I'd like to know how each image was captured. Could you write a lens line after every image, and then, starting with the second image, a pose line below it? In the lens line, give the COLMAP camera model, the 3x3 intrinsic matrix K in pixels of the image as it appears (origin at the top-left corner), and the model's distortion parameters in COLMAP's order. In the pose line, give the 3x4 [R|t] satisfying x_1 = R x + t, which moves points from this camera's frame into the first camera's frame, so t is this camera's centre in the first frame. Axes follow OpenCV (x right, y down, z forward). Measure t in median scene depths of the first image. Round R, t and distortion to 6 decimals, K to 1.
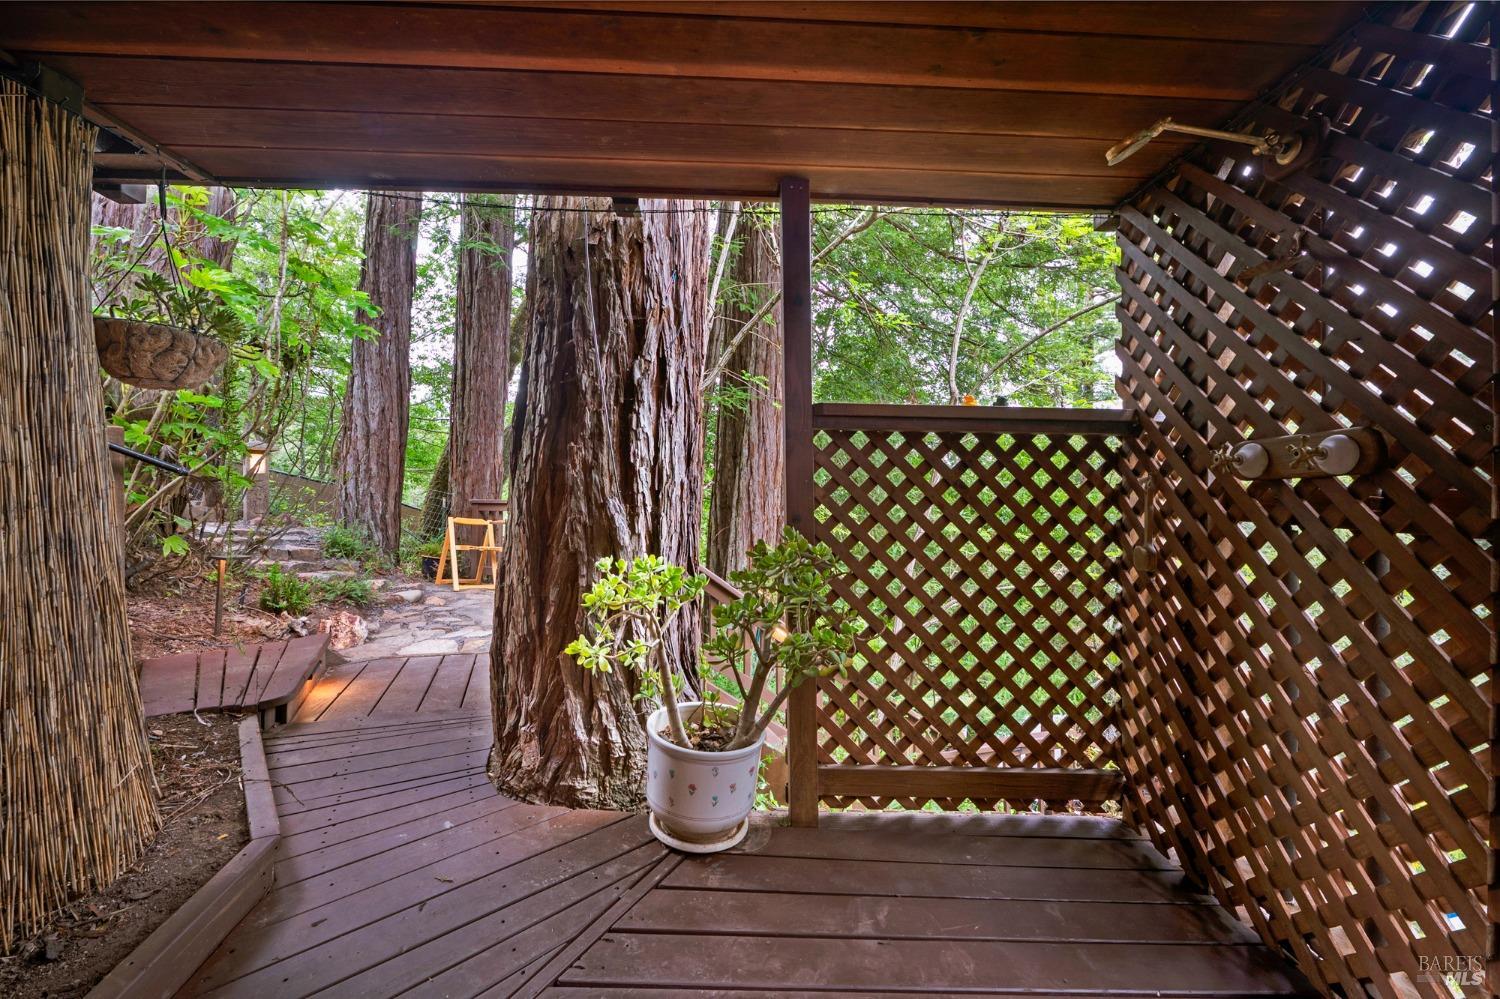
lens RADIAL K [[602.5, 0, 772.0], [0, 602.5, 494.0], [0, 0, 1]] dist [0.004544, 0.000182]
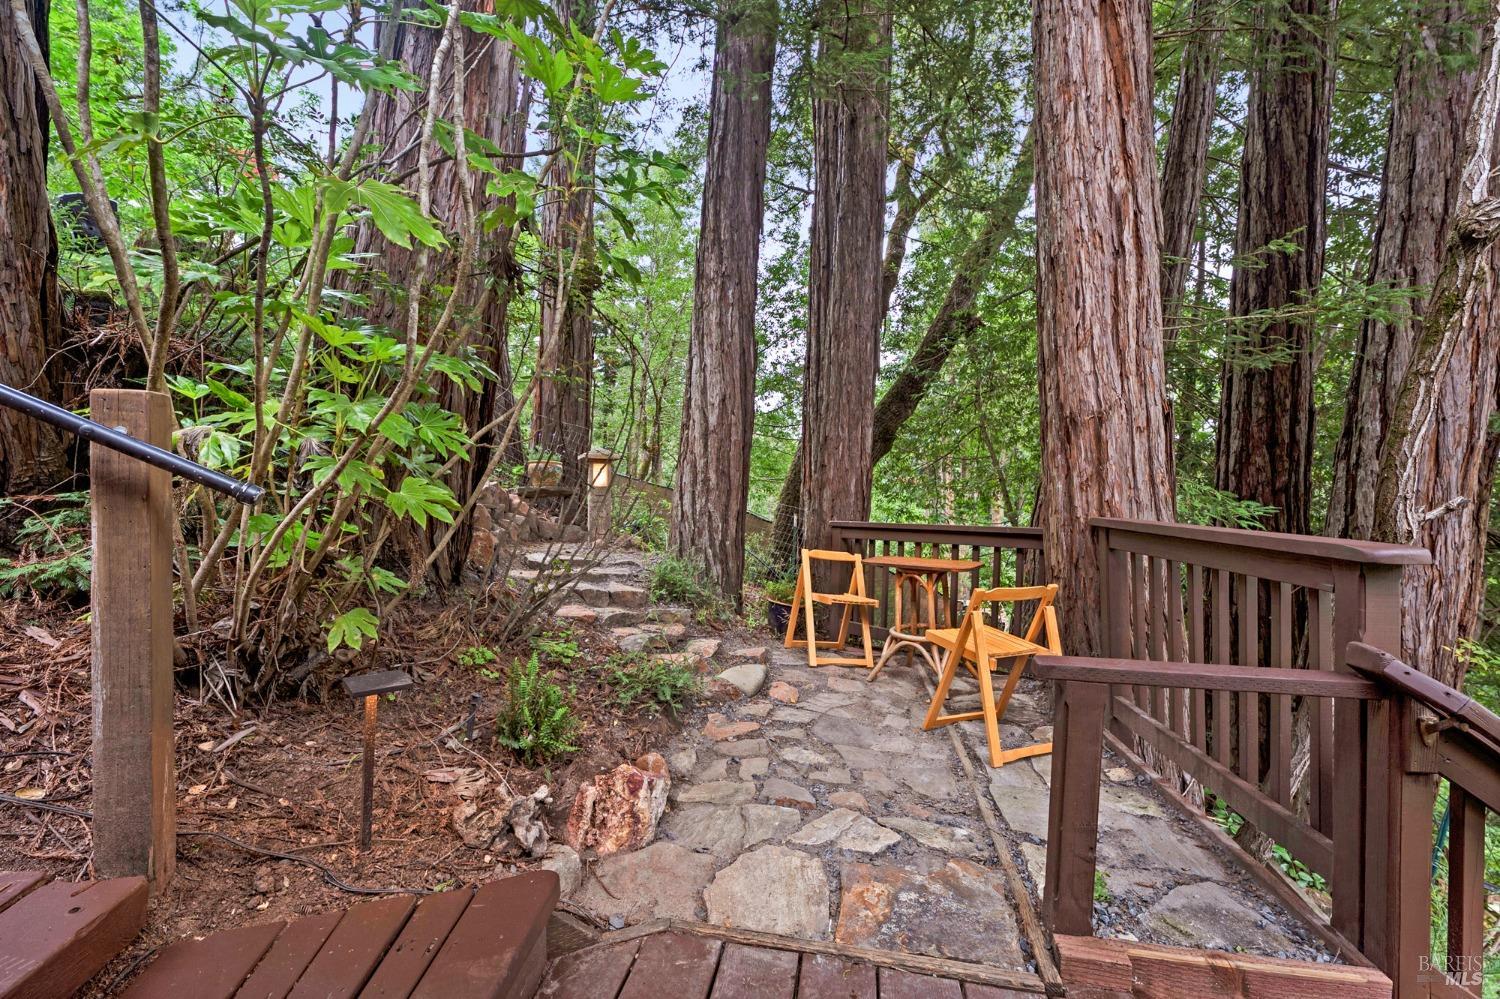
lens RADIAL K [[602.5, 0, 749.9], [0, 602.5, 497.5], [0, 0, 1]] dist [0.004544, 0.000182]
pose [[0.841683, -0.000712, -0.539972, -0.222290], [-0.002445, 0.999984, -0.005130, -0.014640], [0.539967, 0.005638, 0.841668, 0.402902]]
